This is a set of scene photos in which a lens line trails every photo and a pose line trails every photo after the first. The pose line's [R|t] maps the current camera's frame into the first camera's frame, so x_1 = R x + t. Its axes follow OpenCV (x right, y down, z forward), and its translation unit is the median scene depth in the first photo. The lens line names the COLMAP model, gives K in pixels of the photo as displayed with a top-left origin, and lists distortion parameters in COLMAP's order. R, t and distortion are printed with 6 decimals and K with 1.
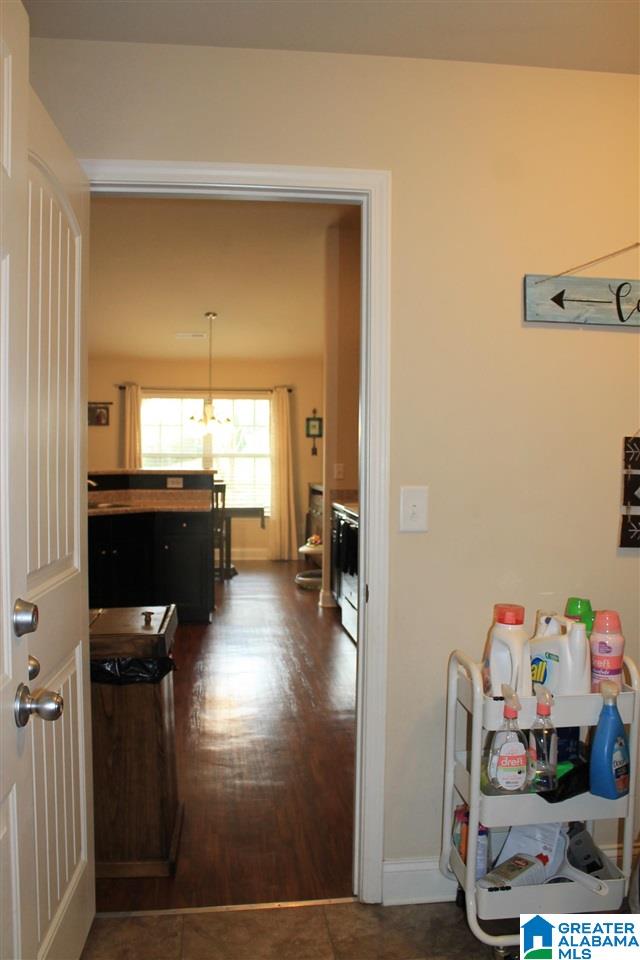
lens RADIAL K [[813.8, 0, 320.3], [0, 813.8, 479.6], [0, 0, 1]] dist [-0.133367, -0.012494]
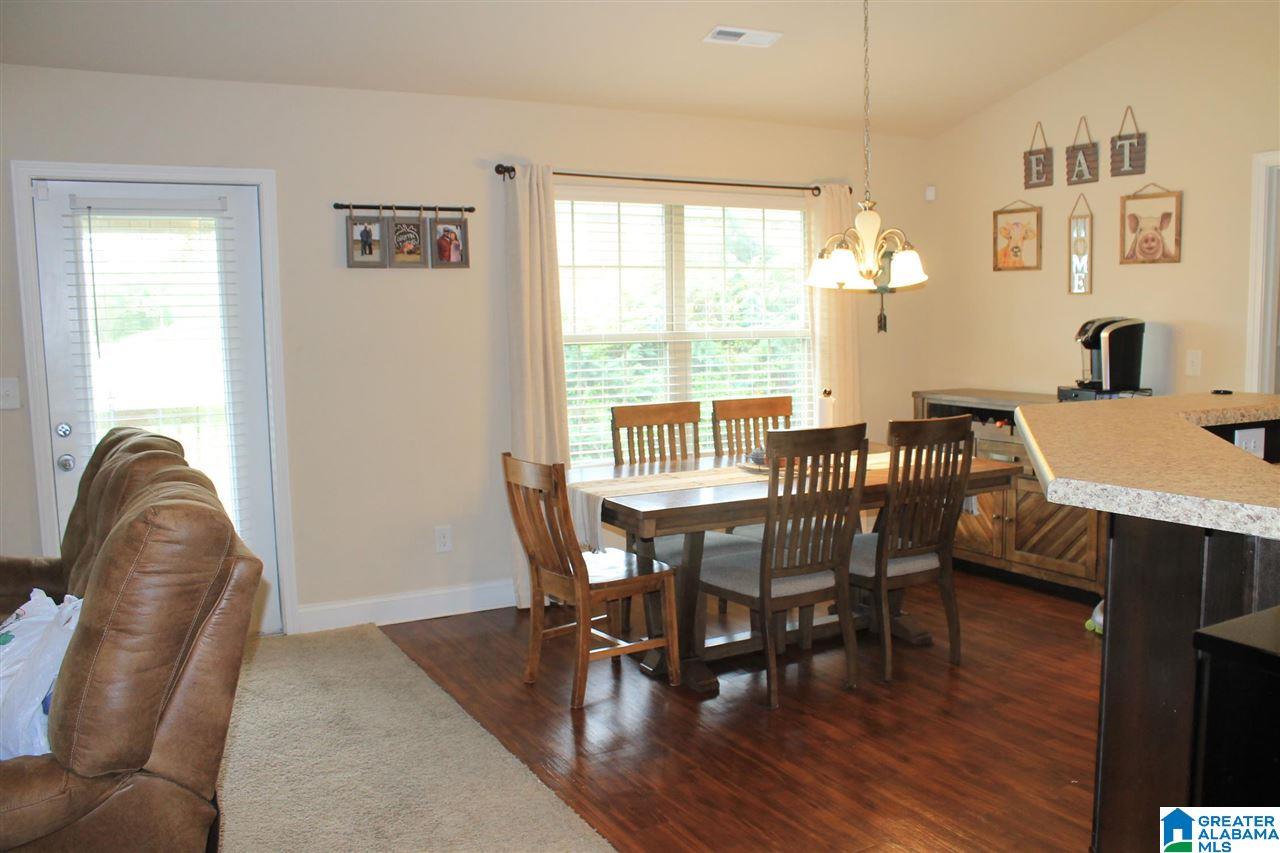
lens RADIAL K [[1085.0, 0, 639.1], [0, 1085.0, 426.5], [0, 0, 1]] dist [-0.133367, -0.012494]
pose [[0.922374, -0.059462, 0.381693, -0.406679], [0.030563, 0.996218, 0.081338, -0.032097], [-0.385086, -0.063358, 0.920703, 0.510536]]
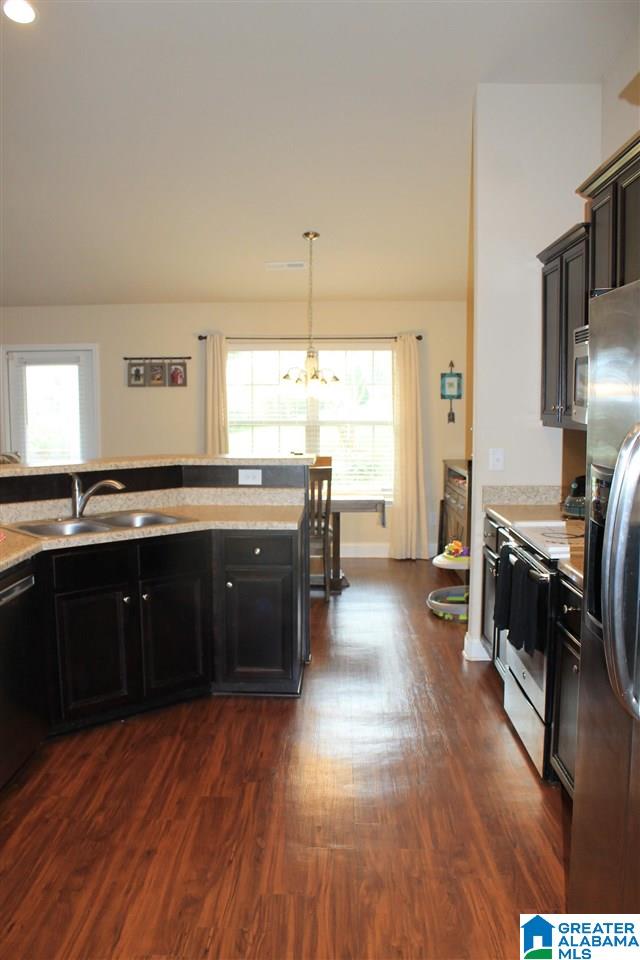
lens RADIAL K [[813.8, 0, 314.9], [0, 813.8, 482.5], [0, 0, 1]] dist [-0.133367, -0.012494]
pose [[0.987425, 0.006225, -0.157966, -0.014004], [0.004118, 0.997873, 0.065063, -0.025293], [0.158035, -0.064896, 0.985299, 0.245444]]
